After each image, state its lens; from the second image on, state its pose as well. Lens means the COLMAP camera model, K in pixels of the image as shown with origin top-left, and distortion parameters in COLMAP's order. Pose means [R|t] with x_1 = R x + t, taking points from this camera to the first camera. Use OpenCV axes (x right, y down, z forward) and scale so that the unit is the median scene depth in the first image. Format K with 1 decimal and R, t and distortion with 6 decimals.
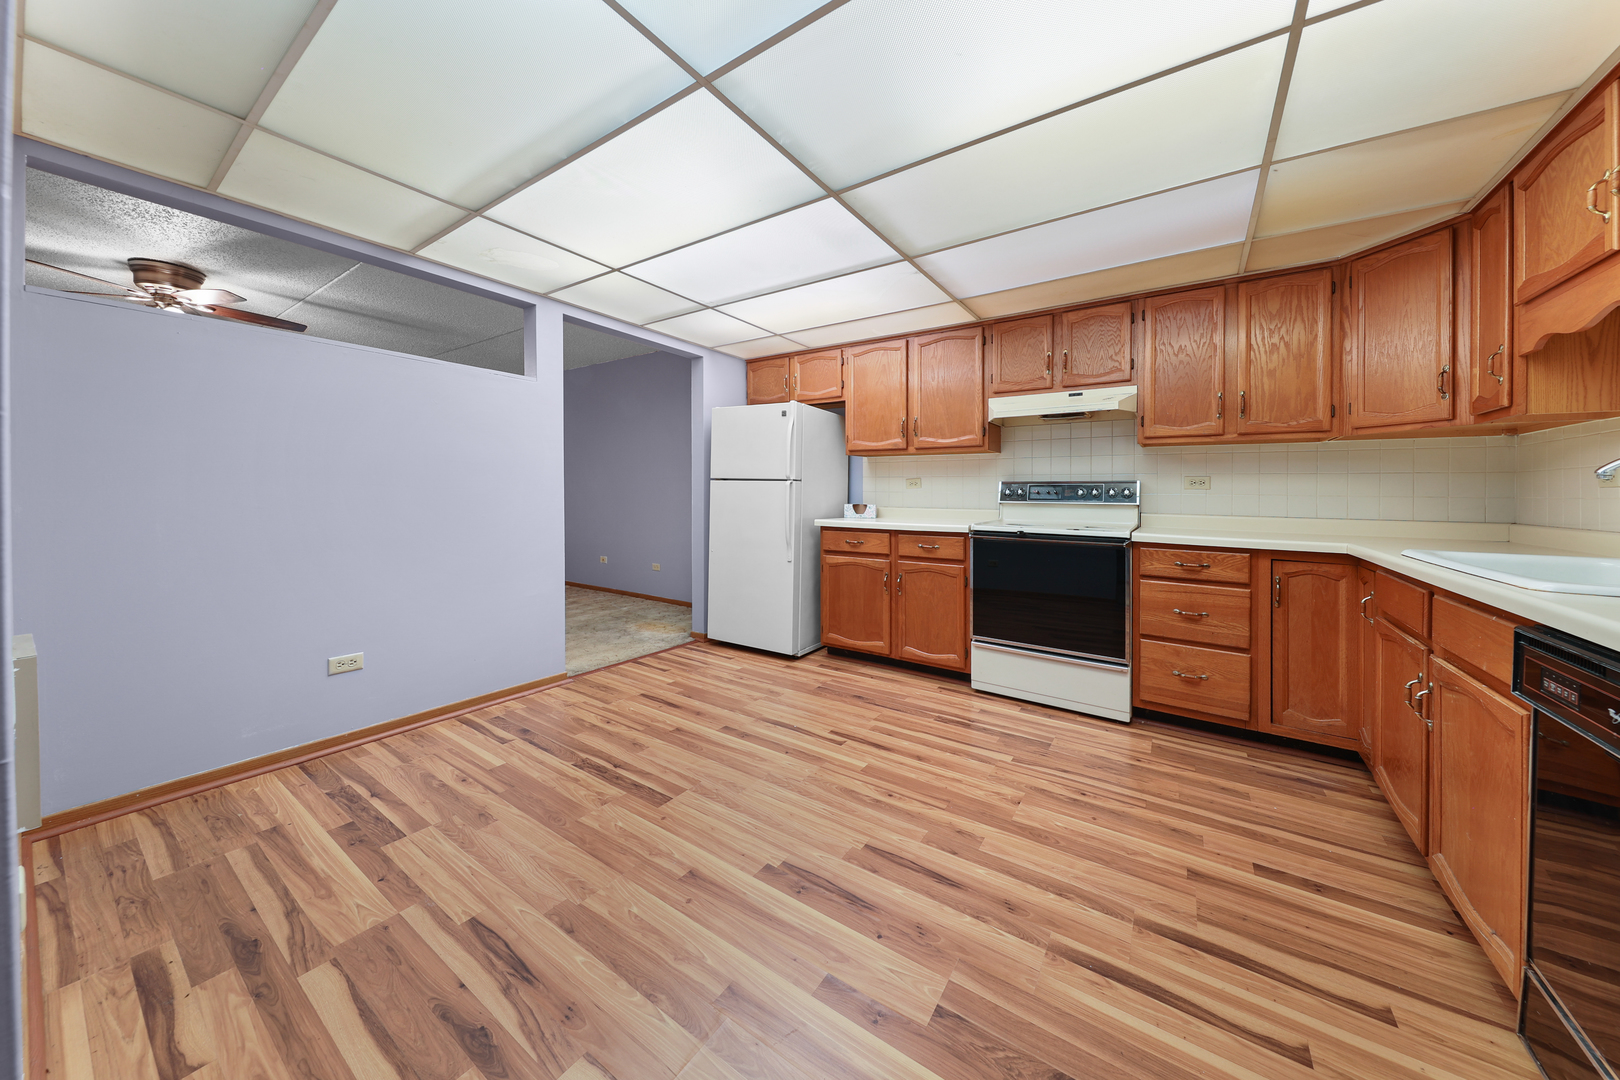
lens RADIAL K [[541.0, 0, 813.6], [0, 541.0, 488.8], [0, 0, 1]] dist [0.009756, -0.006168]
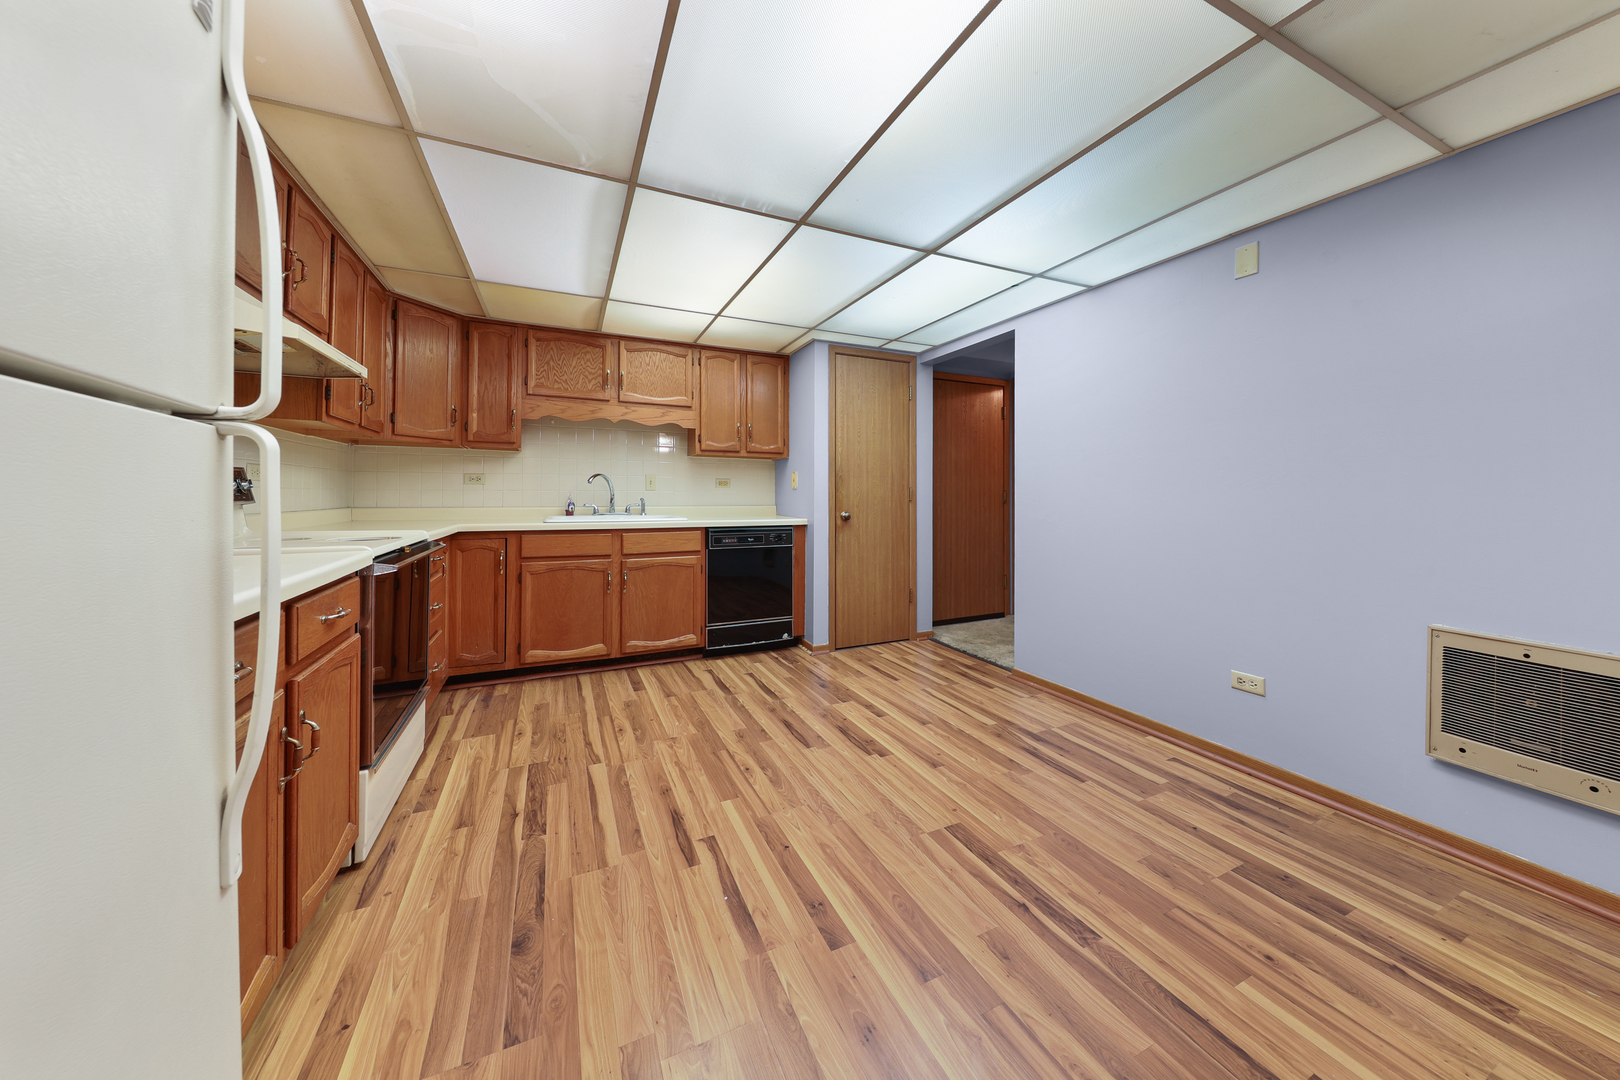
lens RADIAL K [[541.0, 0, 813.6], [0, 541.0, 488.8], [0, 0, 1]] dist [0.009756, -0.006168]
pose [[-0.862178, -0.010409, 0.506499, -0.525890], [-0.017234, 0.999813, -0.008789, 0.009212], [-0.506313, -0.016307, -0.862196, 1.904620]]
